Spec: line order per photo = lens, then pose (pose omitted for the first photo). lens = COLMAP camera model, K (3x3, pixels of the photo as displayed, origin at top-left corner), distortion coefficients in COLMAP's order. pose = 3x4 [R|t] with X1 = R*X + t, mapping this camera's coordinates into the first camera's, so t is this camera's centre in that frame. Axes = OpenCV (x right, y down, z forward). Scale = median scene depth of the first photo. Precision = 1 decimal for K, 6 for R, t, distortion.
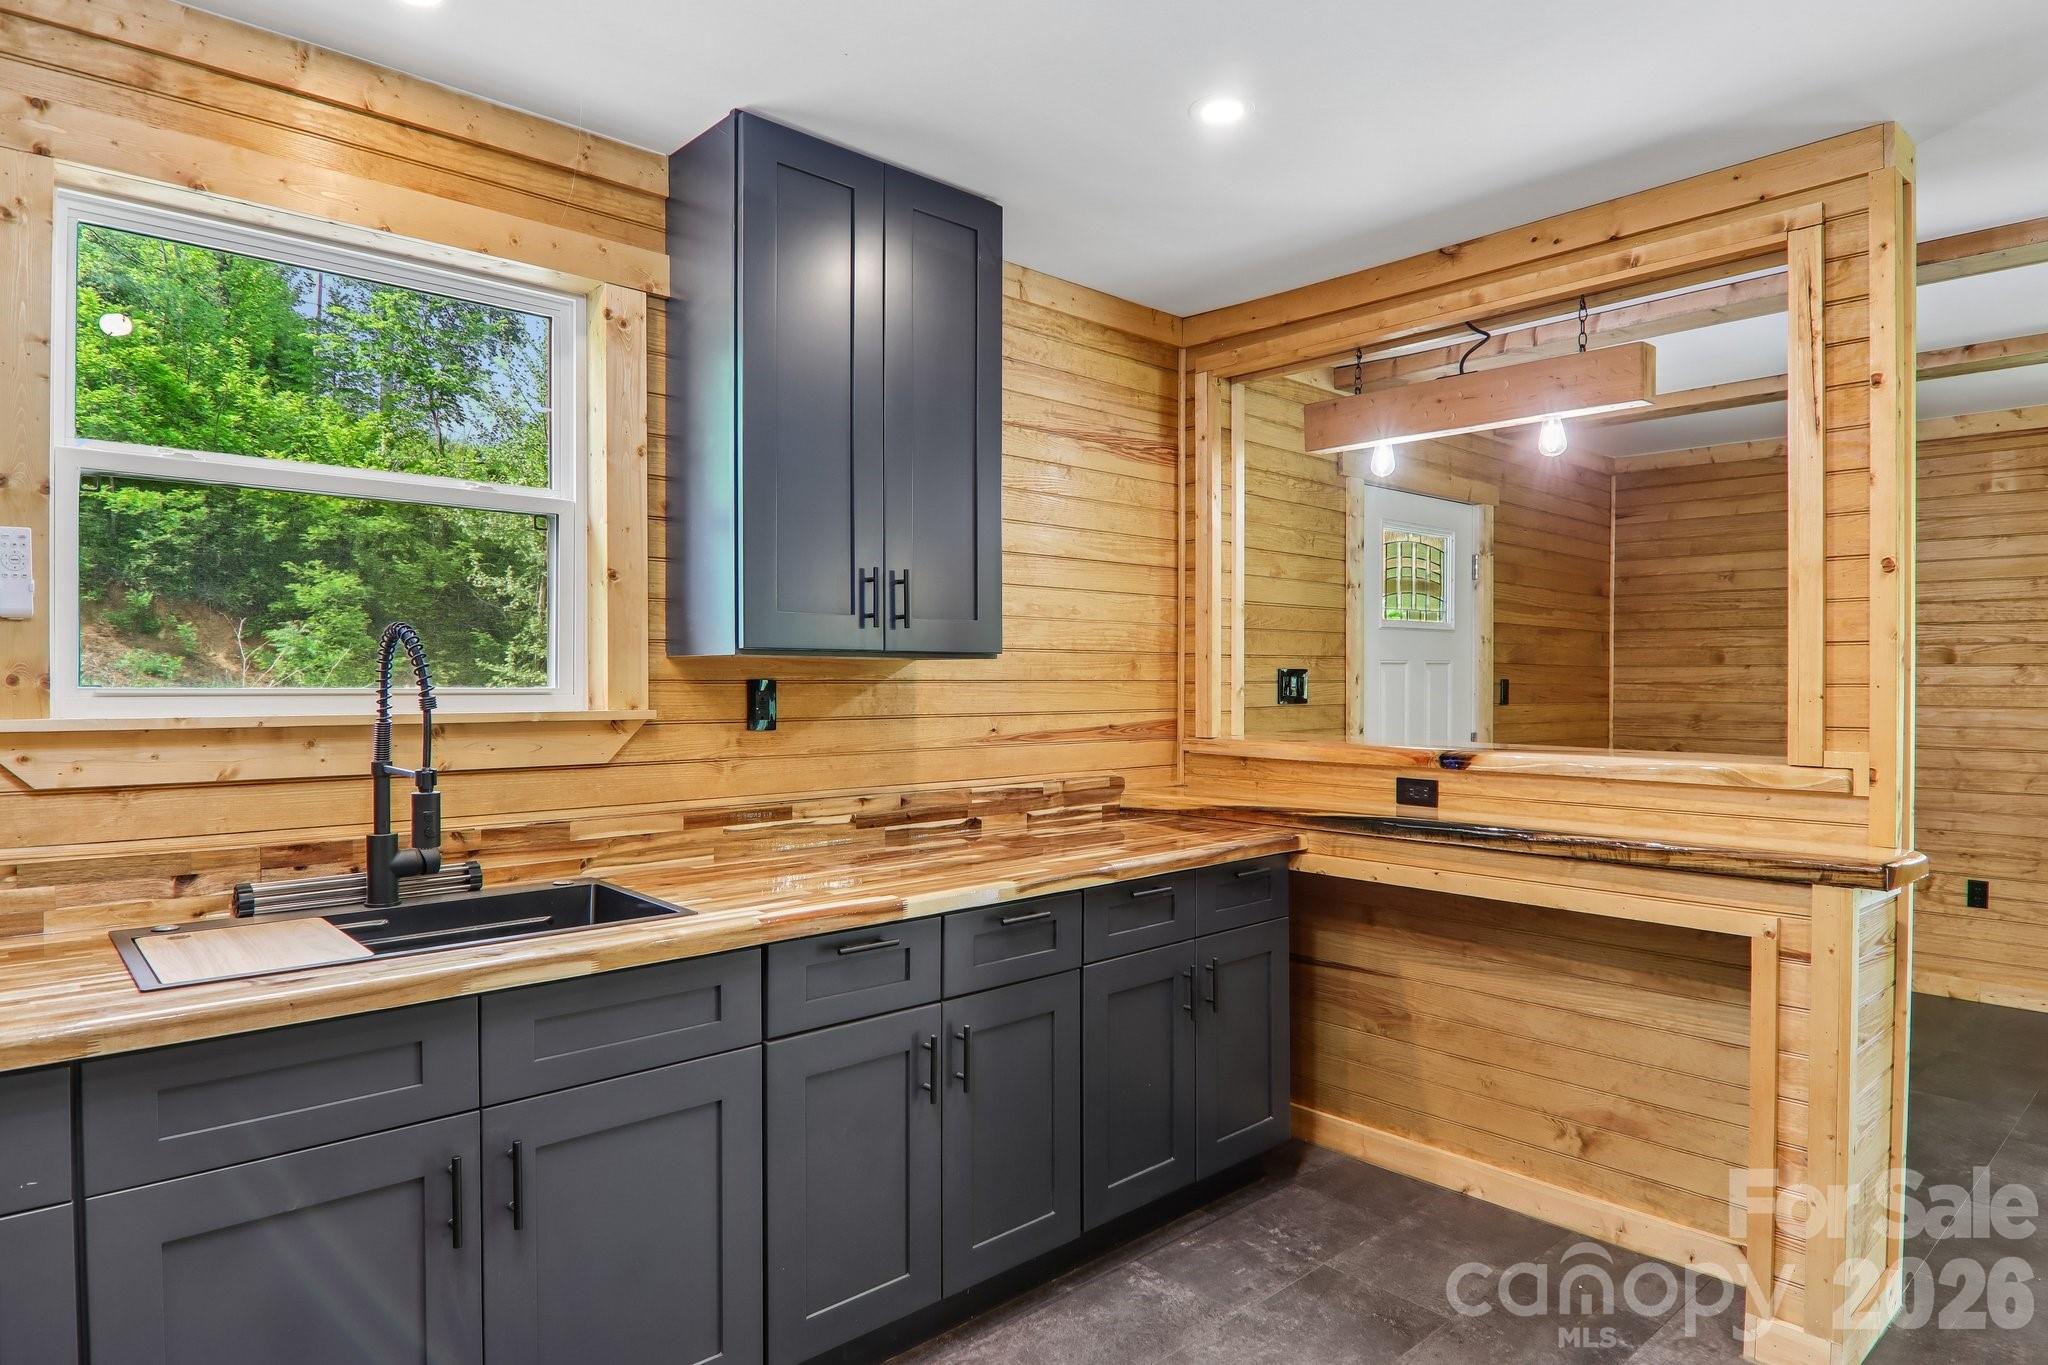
lens RADIAL K [[1153.9, 0, 1020.5], [0, 1153.9, 684.3], [0, 0, 1]] dist [-0.003479, -0.000102]
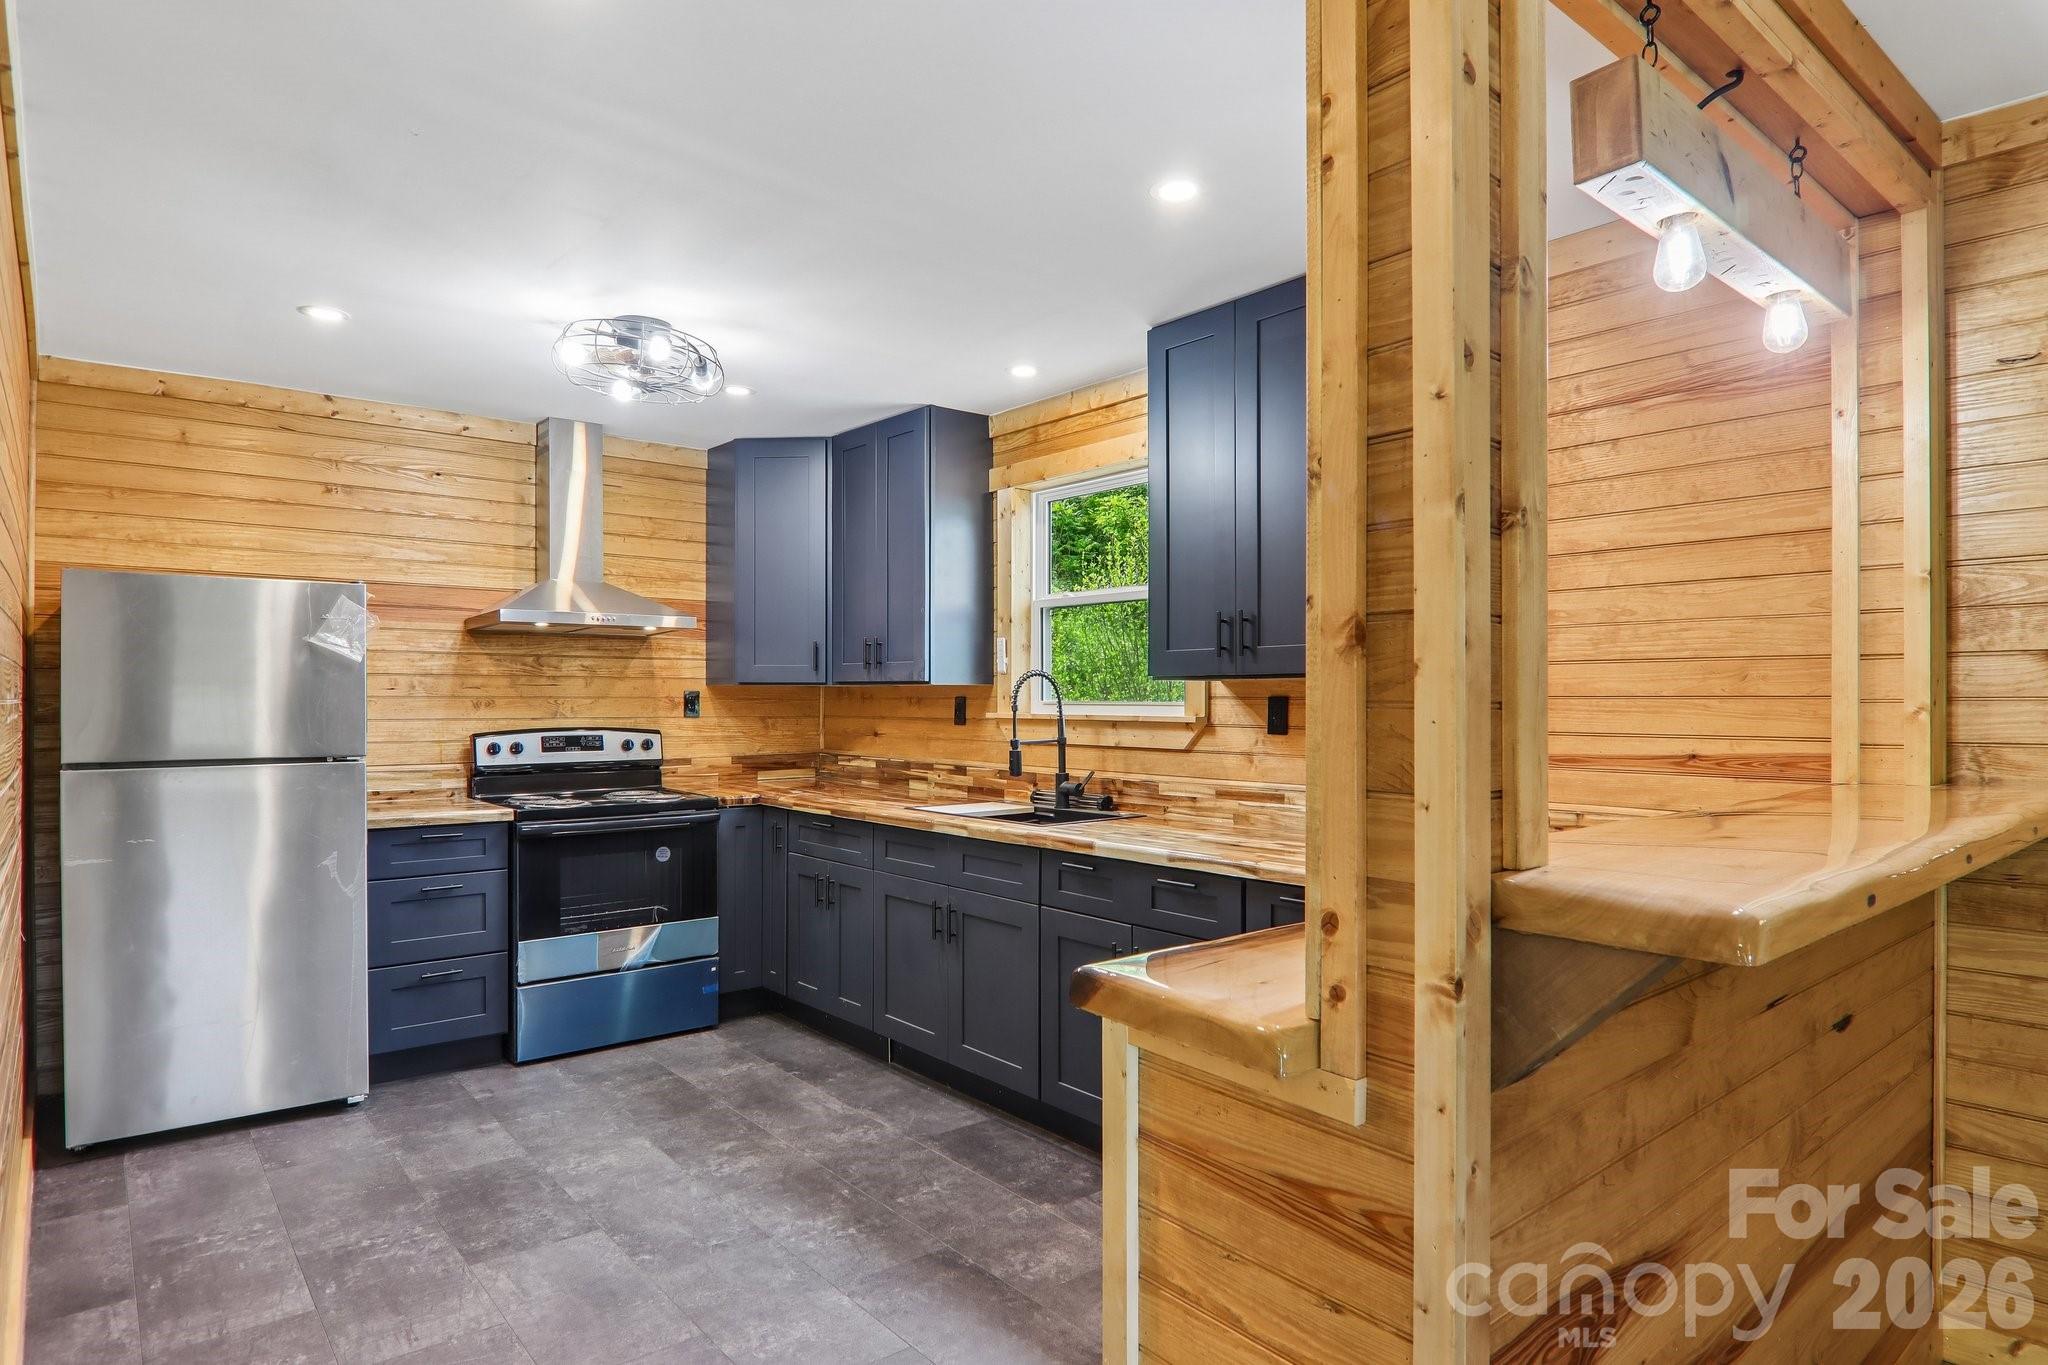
lens RADIAL K [[1153.9, 0, 1023.5], [0, 1153.9, 680.3], [0, 0, 1]] dist [-0.003479, -0.000102]
pose [[-0.035490, -0.013598, -0.999277, 1.147574], [0.000161, 0.999907, -0.013613, -0.004773], [0.999370, -0.000644, -0.035485, 0.776701]]
